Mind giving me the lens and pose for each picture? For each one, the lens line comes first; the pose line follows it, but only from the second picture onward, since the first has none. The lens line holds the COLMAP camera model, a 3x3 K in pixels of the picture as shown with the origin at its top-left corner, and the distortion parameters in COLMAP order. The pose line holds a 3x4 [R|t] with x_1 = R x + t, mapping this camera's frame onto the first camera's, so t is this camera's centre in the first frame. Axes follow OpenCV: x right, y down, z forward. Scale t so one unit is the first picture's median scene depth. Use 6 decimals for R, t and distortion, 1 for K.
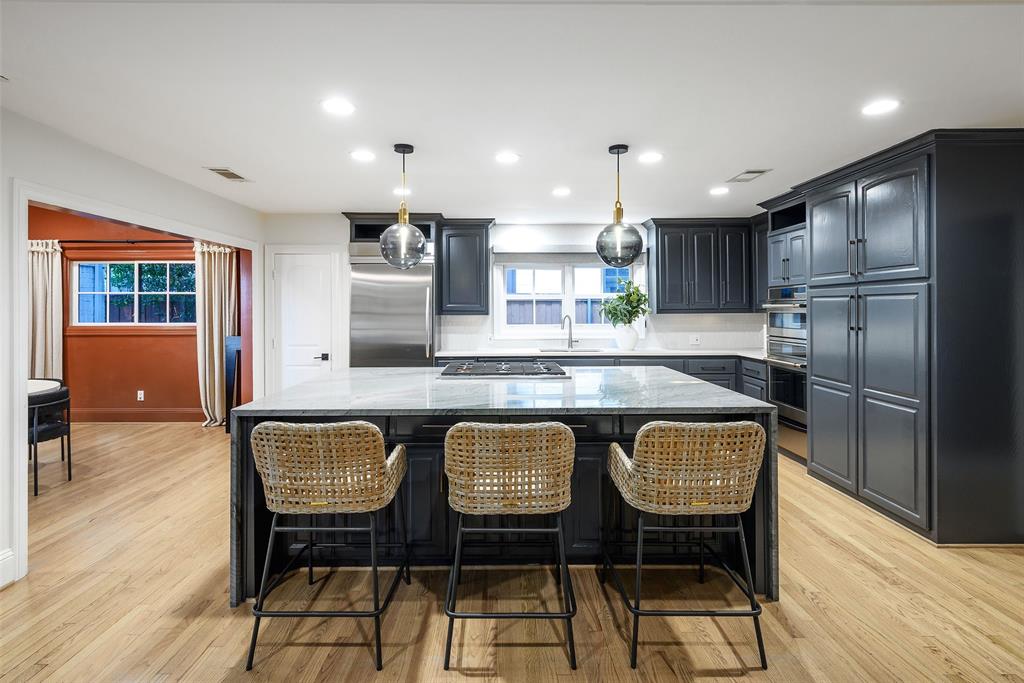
lens RADIAL K [[483.2, 0, 500.0], [0, 483.2, 303.8], [0, 0, 1]] dist [0.000466, -0.000307]
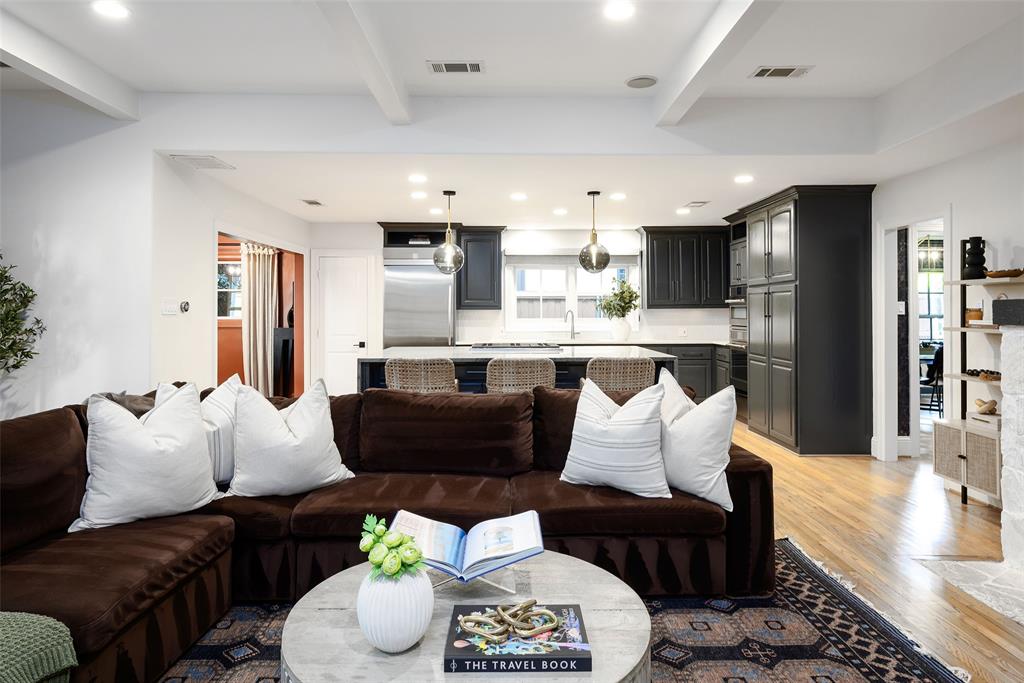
lens RADIAL K [[632.9, 0, 512.9], [0, 632.9, 298.1], [0, 0, 1]] dist [-0.007834, 0.004502]
pose [[0.999902, 0.001522, 0.013918, -0.016523], [-0.001366, 0.999937, -0.011162, 0.012577], [-0.013934, 0.011142, 0.999841, -0.515142]]
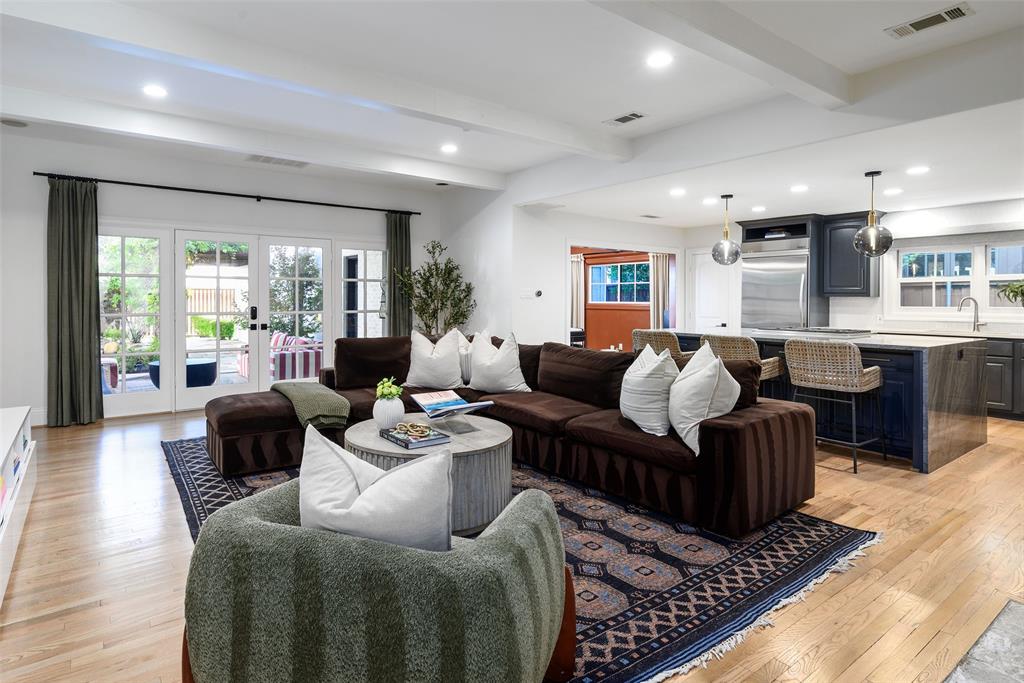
lens RADIAL K [[540.7, 0, 462.0], [0, 540.7, 301.0], [0, 0, 1]] dist [-0.007648, 0.000157]
pose [[0.565841, 0.007530, -0.824480, 0.478613], [0.000744, 0.999953, 0.009643, 0.020661], [0.824514, -0.006069, 0.565809, -0.494849]]
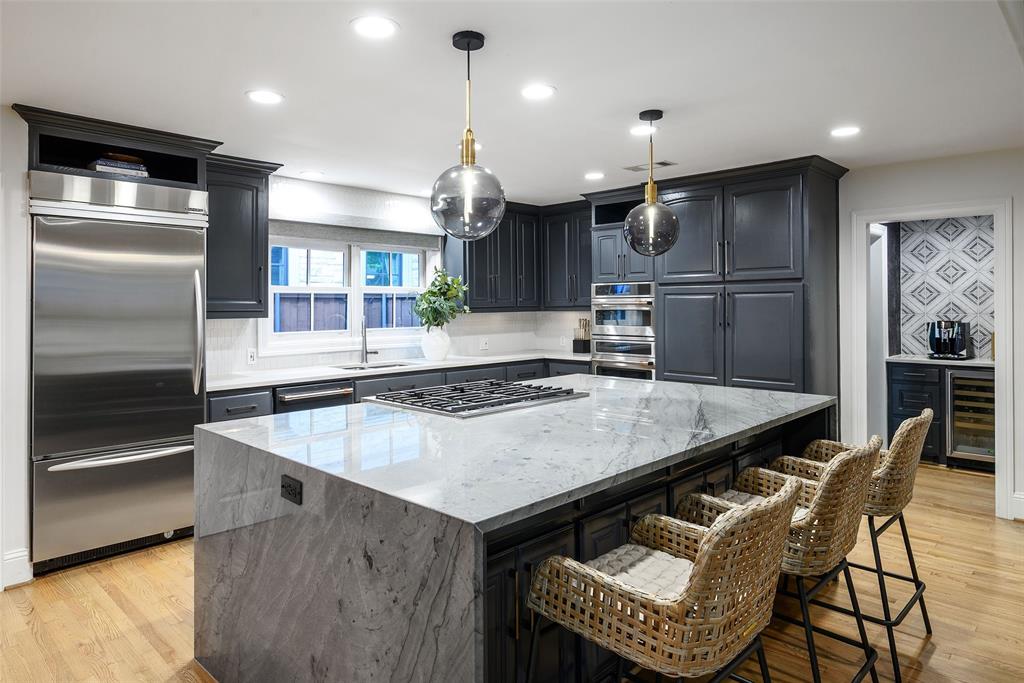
lens RADIAL K [[632.9, 0, 472.5], [0, 632.9, 303.9], [0, 0, 1]] dist [-0.007834, 0.004502]
pose [[0.724612, 0.001552, 0.689156, -0.403416], [-0.002545, 0.999997, 0.000424, 0.004563], [-0.689153, -0.002061, 0.724613, 0.230025]]
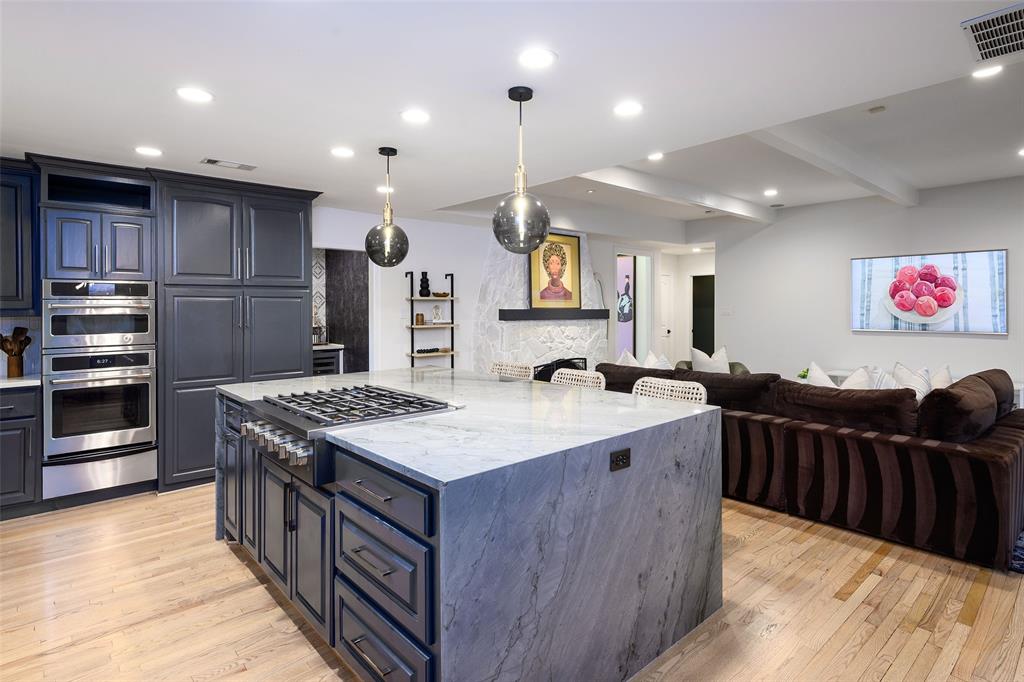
lens RADIAL K [[546.3, 0, 581.1], [0, 546.3, 308.4], [0, 0, 1]] dist [0.025875, 0.001528]
pose [[-0.716191, 0.001254, 0.697903, -0.469751], [0.000108, 0.999999, -0.001685, 0.006954], [-0.697904, -0.001131, -0.716190, 0.810017]]
